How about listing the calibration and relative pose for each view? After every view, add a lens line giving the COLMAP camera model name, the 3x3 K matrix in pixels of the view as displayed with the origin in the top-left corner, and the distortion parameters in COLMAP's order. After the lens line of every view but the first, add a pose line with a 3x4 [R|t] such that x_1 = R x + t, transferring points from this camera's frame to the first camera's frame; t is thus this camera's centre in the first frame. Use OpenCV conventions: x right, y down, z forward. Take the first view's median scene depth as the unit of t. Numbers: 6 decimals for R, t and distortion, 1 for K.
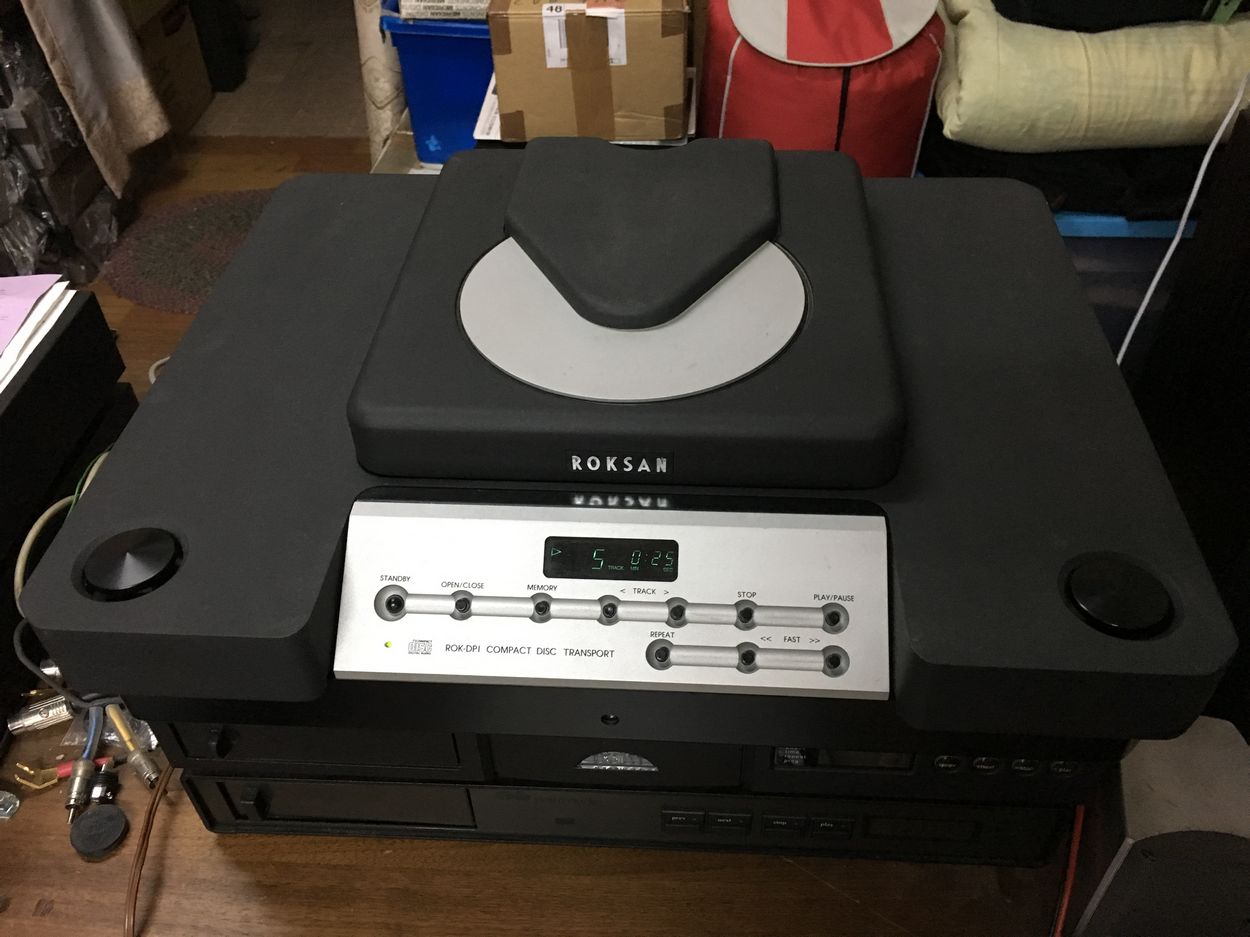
lens RADIAL K [[1083.5, 0, 625.0], [0, 1083.5, 468.5], [0, 0, 1]] dist [0.063639, -0.092881]
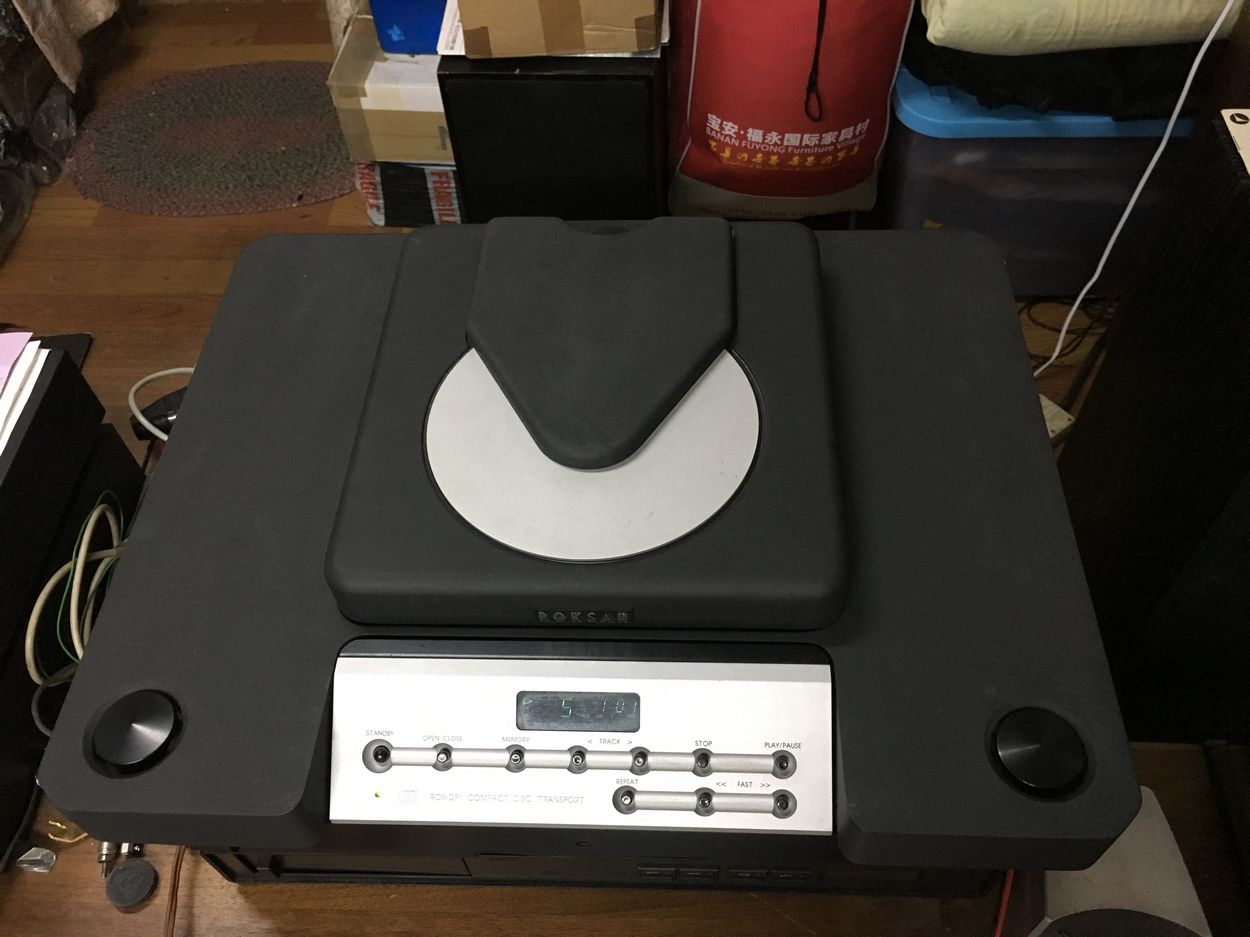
lens RADIAL K [[1083.5, 0, 625.0], [0, 1083.5, 468.5], [0, 0, 1]] dist [0.063639, -0.092881]
pose [[0.999477, -0.032274, 0.001898, 0.012965], [0.031463, 0.984518, 0.172439, -0.111547], [-0.007434, -0.172289, 0.985018, -0.009336]]
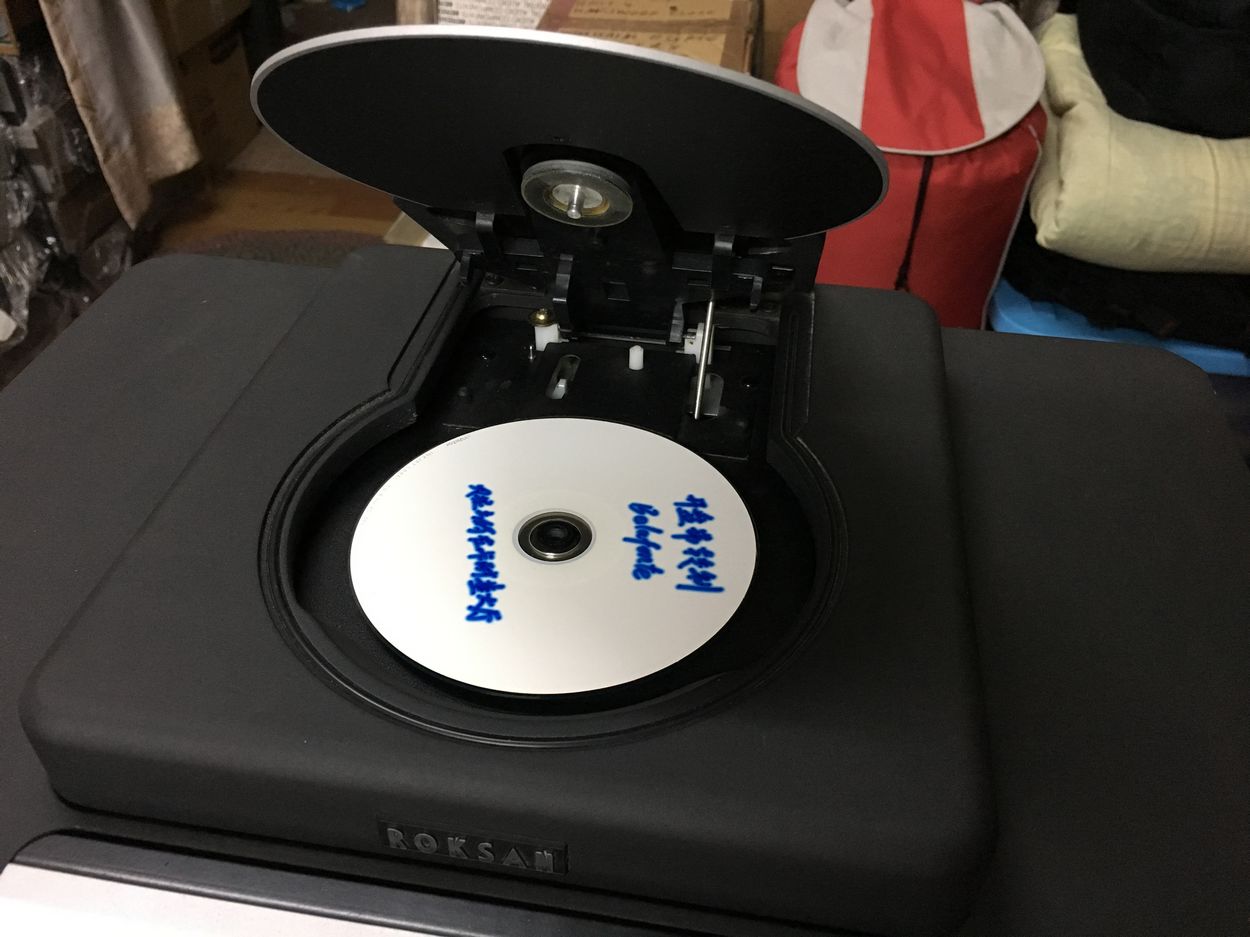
lens RADIAL K [[1083.5, 0, 625.0], [0, 1083.5, 468.5], [0, 0, 1]] dist [0.063639, -0.092881]
pose [[0.994741, 0.091347, -0.046315, 0.027670], [-0.093485, 0.994543, -0.046311, -0.060801], [0.041832, 0.050397, 0.997853, 0.145915]]
